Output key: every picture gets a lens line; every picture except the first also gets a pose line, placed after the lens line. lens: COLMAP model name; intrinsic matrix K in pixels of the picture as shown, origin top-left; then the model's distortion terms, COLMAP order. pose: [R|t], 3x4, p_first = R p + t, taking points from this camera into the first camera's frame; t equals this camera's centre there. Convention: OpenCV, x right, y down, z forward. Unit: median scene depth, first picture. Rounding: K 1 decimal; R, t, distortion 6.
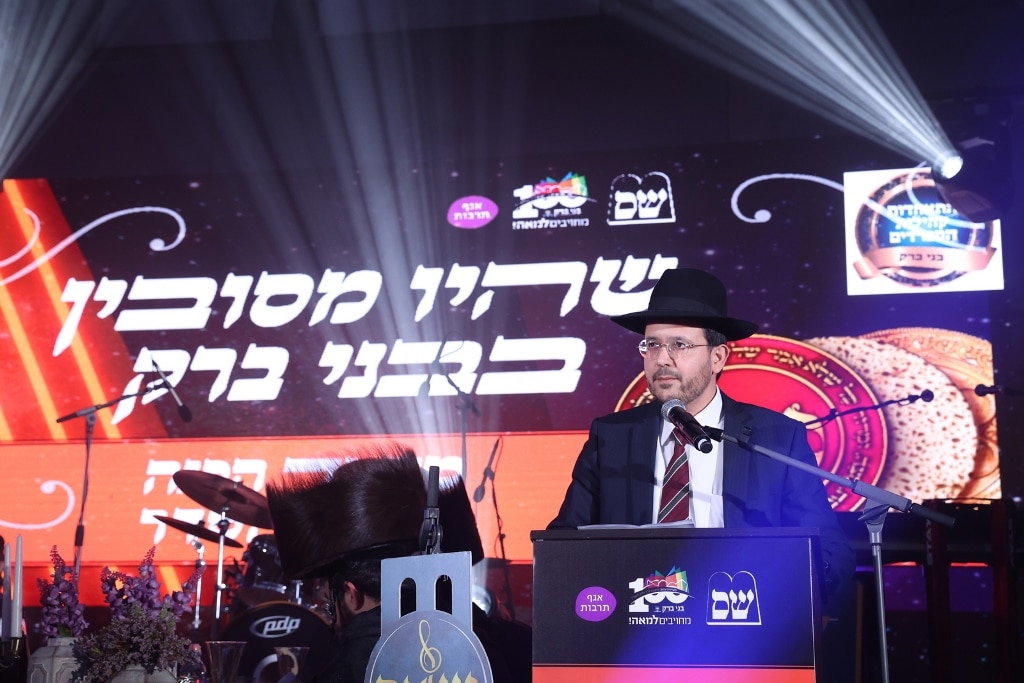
lens RADIAL K [[1356.1, 0, 506.1], [0, 1356.1, 376.8], [0, 0, 1]] dist [0.084059, 0.000653]
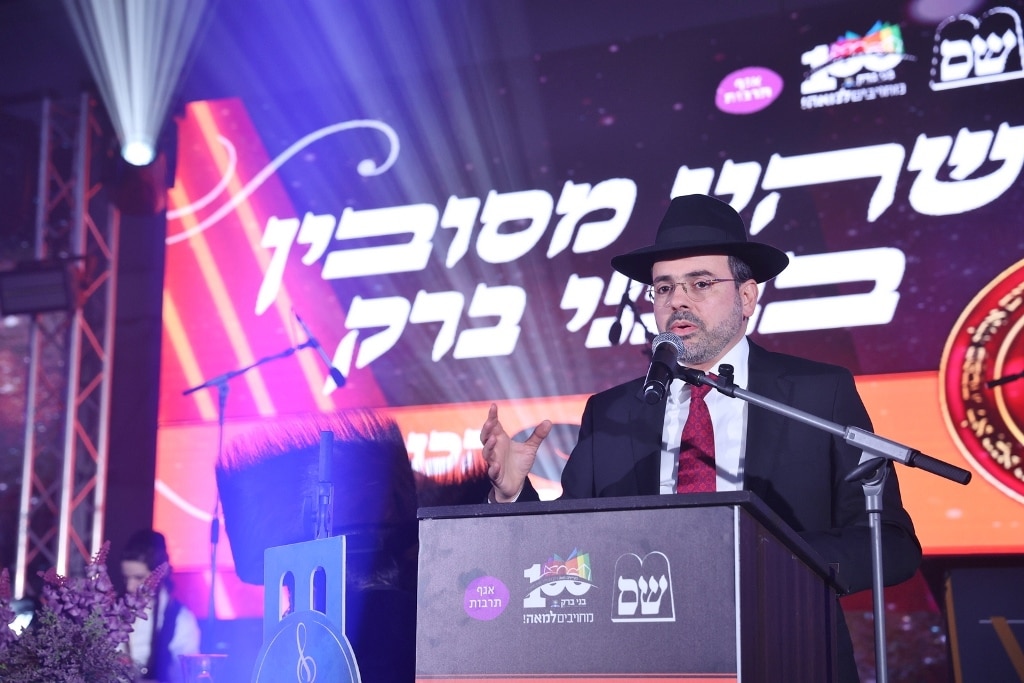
lens RADIAL K [[1776.6, 0, 538.1], [0, 1776.6, 389.6], [0, 0, 1]] dist [0.176501, 0.053496]
pose [[0.964948, -0.046507, -0.258288, 0.113488], [0.056848, 0.997847, 0.032712, 0.004885], [0.256210, -0.046248, 0.965514, 0.007849]]
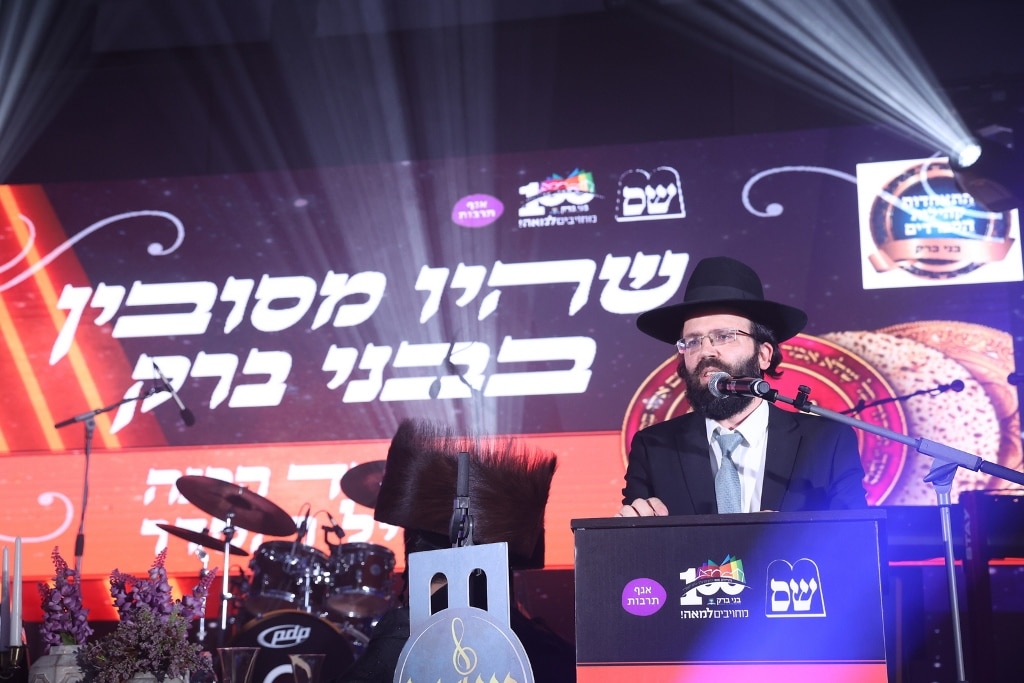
lens RADIAL K [[1356.1, 0, 506.1], [0, 1356.1, 376.8], [0, 0, 1]] dist [0.084059, 0.000653]
pose [[0.999884, -0.015010, 0.002695, -0.008662], [0.015034, 0.999847, -0.008936, 0.007615], [-0.002560, 0.008976, 0.999956, 0.023489]]
